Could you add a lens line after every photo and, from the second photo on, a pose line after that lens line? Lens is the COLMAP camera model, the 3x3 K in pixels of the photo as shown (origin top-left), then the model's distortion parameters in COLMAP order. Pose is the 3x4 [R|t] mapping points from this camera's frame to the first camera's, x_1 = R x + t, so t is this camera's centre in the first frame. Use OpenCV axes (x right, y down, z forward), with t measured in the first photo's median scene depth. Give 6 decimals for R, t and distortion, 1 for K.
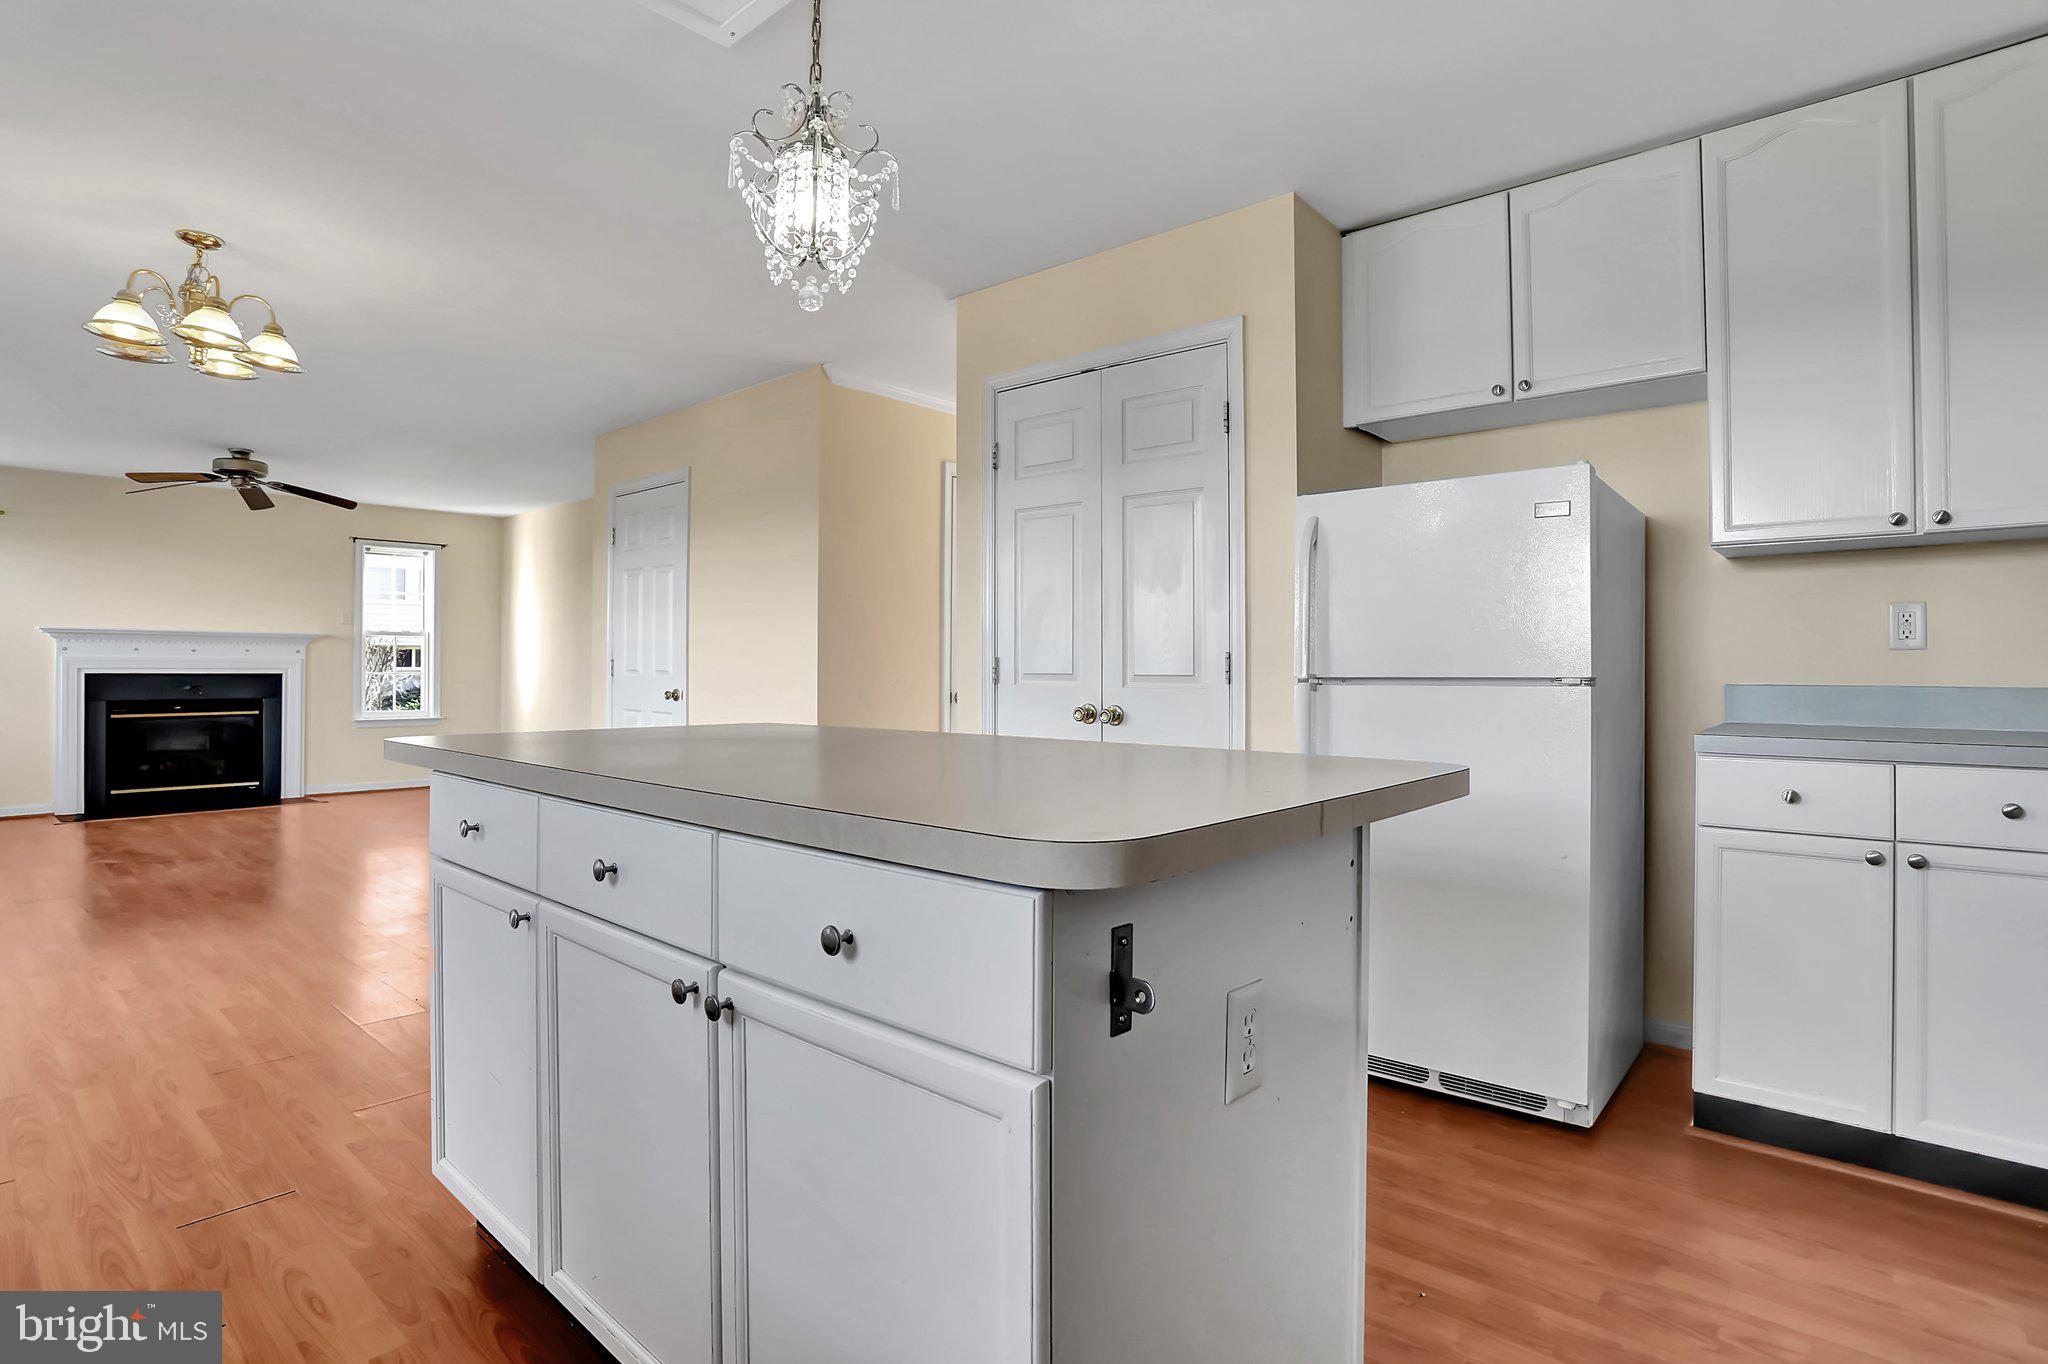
lens RADIAL K [[1011.7, 0, 1035.0], [0, 1011.7, 674.4], [0, 0, 1]] dist [-0.065624, 0.027509]
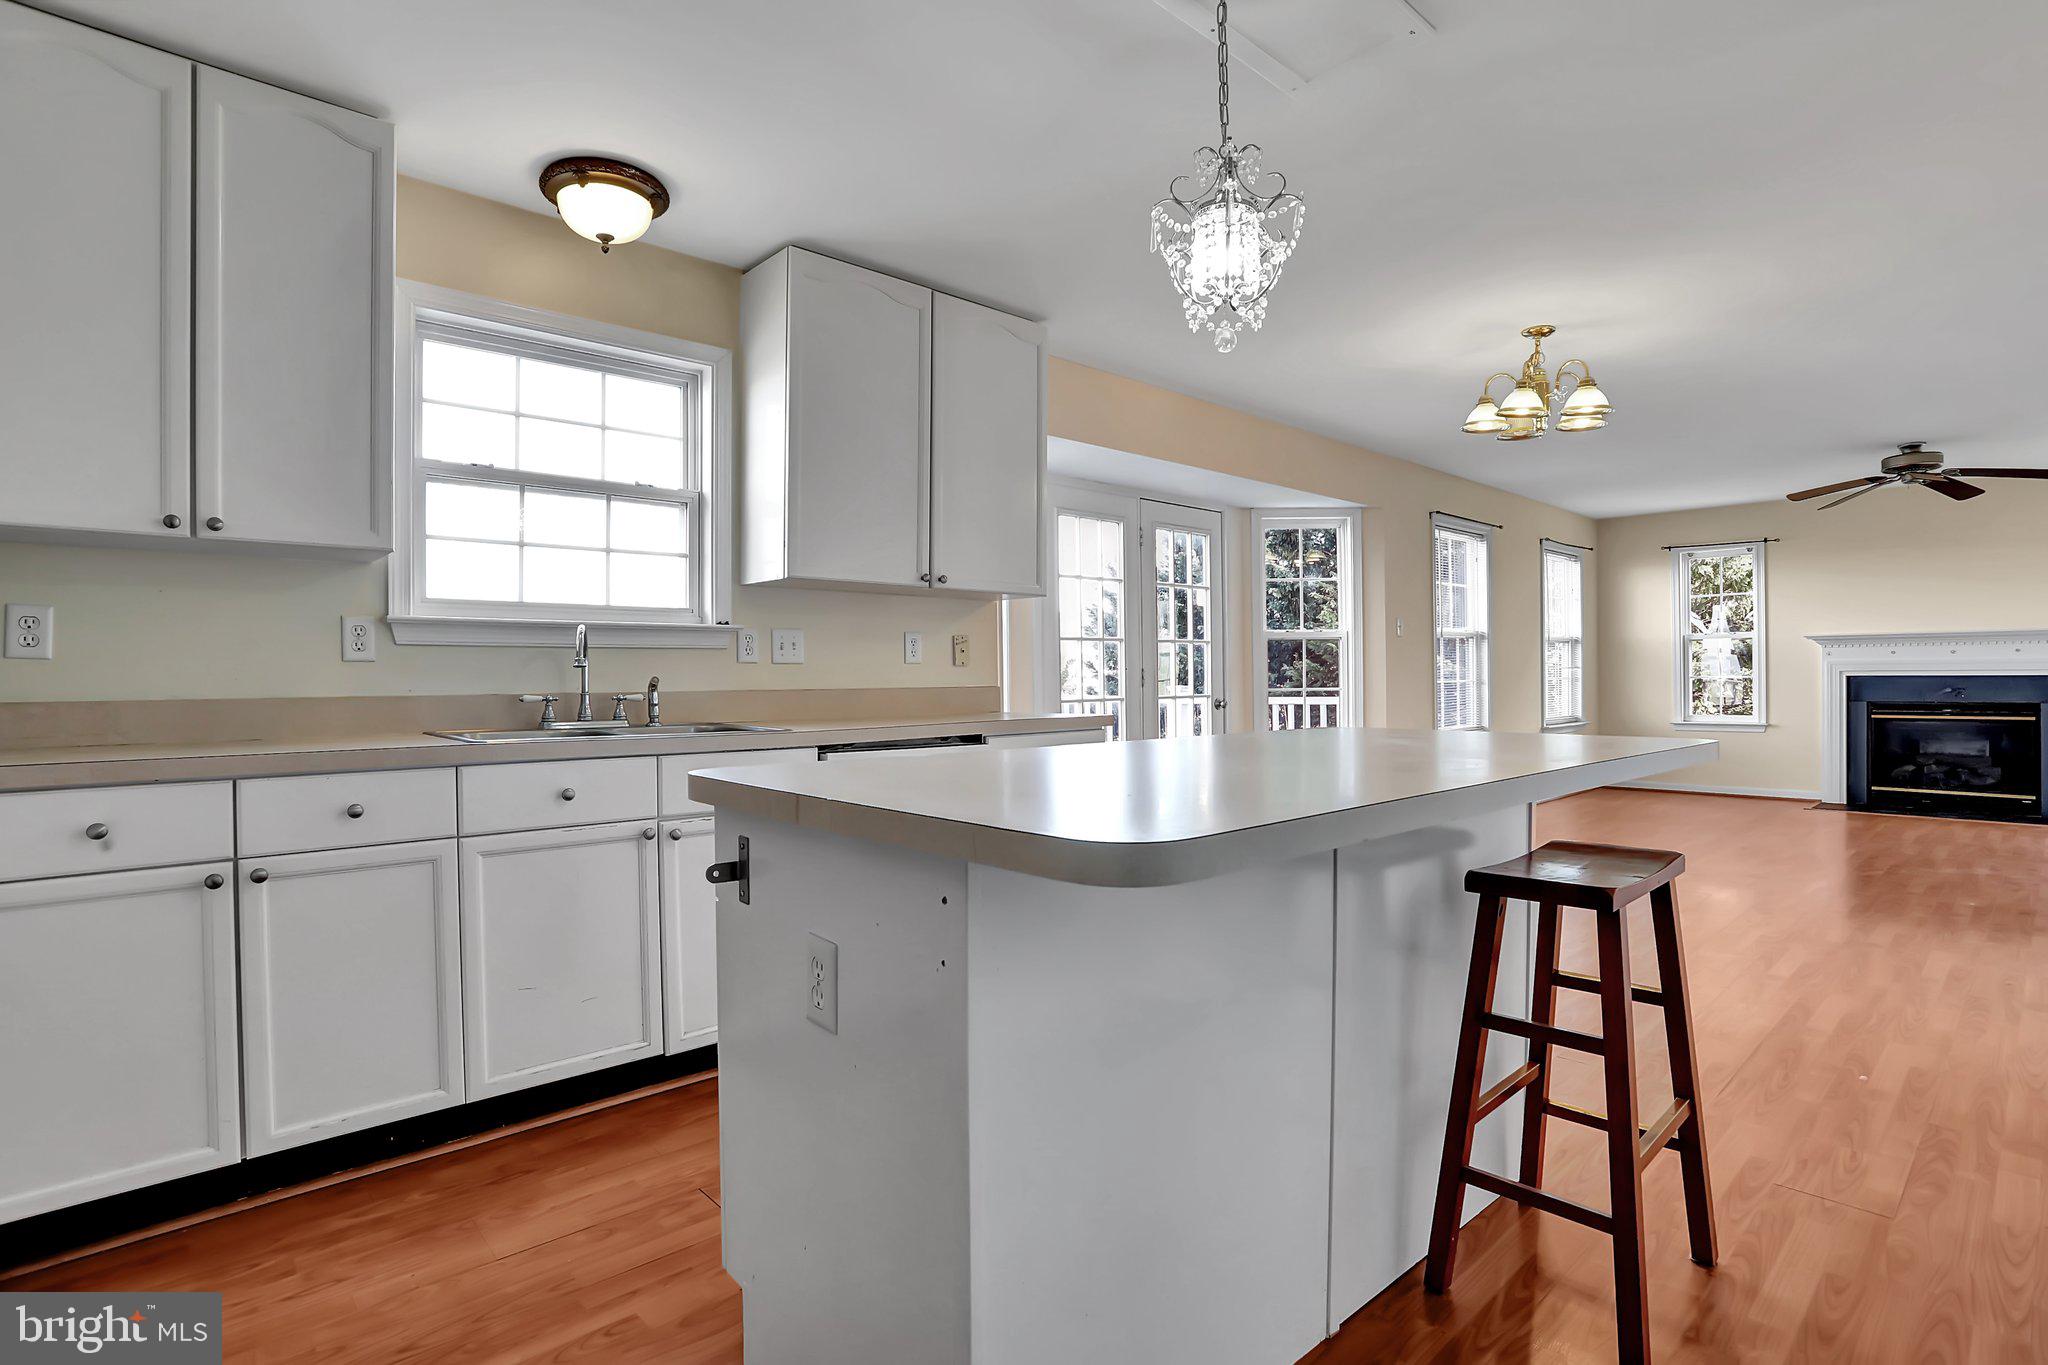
lens RADIAL K [[998.9, 0, 1017.8], [0, 998.9, 684.5], [0, 0, 1]] dist [-0.070957, 0.030365]
pose [[-0.125302, 0.008104, -0.992086, 0.210646], [0.002145, 0.999967, 0.007897, -0.001881], [0.992116, -0.001138, -0.125315, 0.218209]]
